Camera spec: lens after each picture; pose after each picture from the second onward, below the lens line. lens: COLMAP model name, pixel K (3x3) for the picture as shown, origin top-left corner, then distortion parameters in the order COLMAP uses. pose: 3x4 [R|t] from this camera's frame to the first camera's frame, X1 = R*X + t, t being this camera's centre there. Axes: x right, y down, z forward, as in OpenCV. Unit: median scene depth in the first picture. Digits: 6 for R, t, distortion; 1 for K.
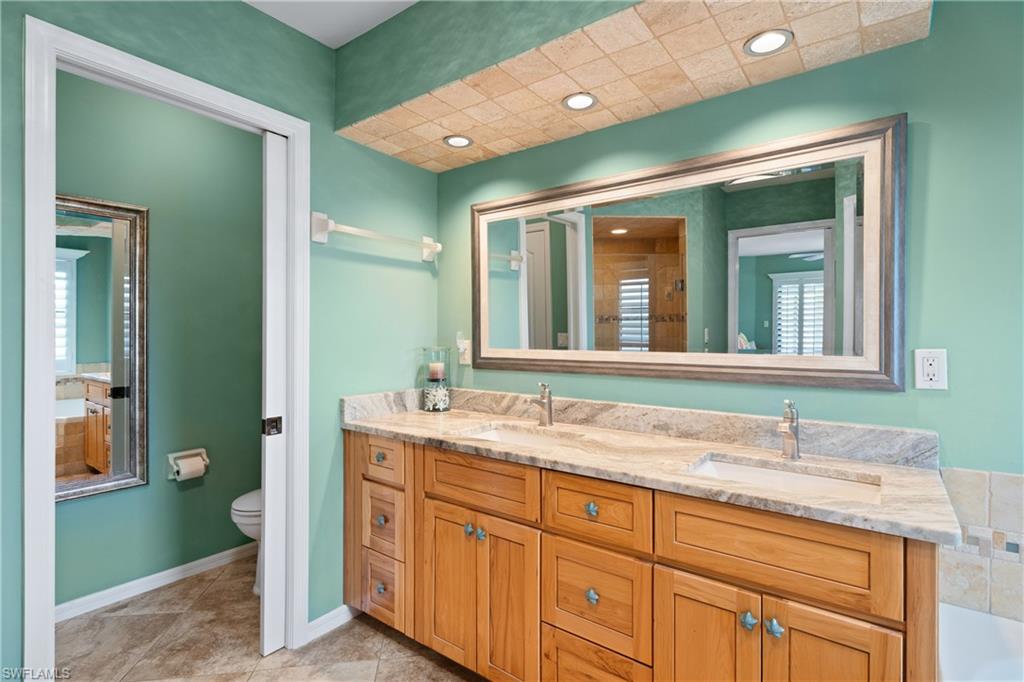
lens RADIAL K [[493.7, 0, 512.0], [0, 493.7, 341.0], [0, 0, 1]] dist [0.032201, 0.000101]
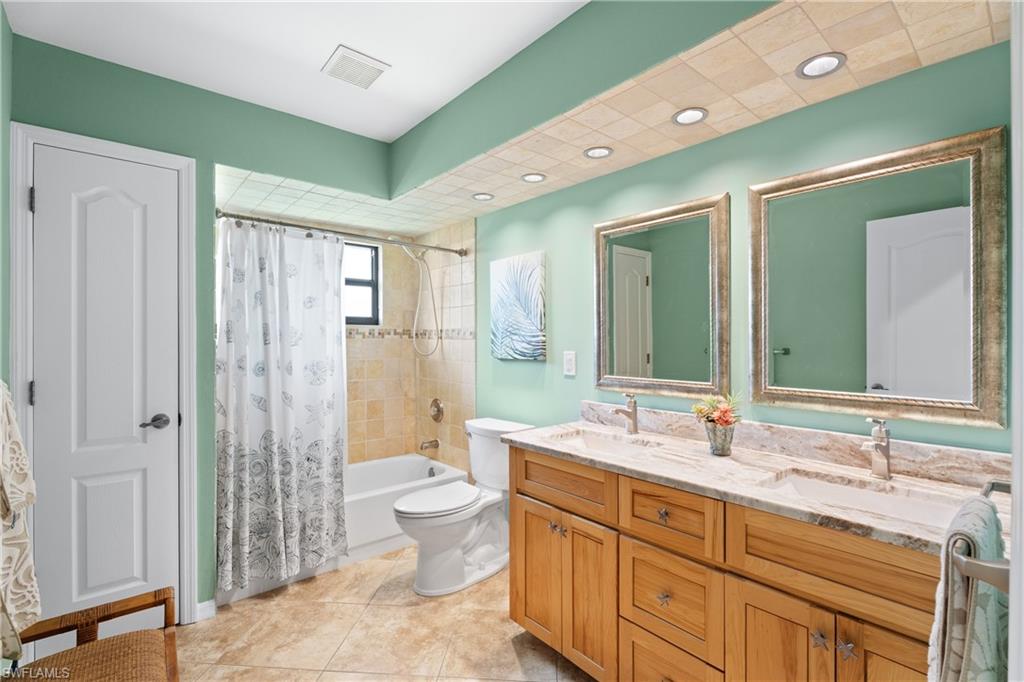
lens RADIAL K [[478.5, 0, 511.8], [0, 478.5, 347.4], [0, 0, 1]] dist [-0.001167, -0.000213]
pose [[0.972414, 0.008360, -0.233111, 0.082295], [-0.011074, 0.999885, -0.010335, 0.001004], [0.232997, 0.012632, 0.972395, -0.060529]]
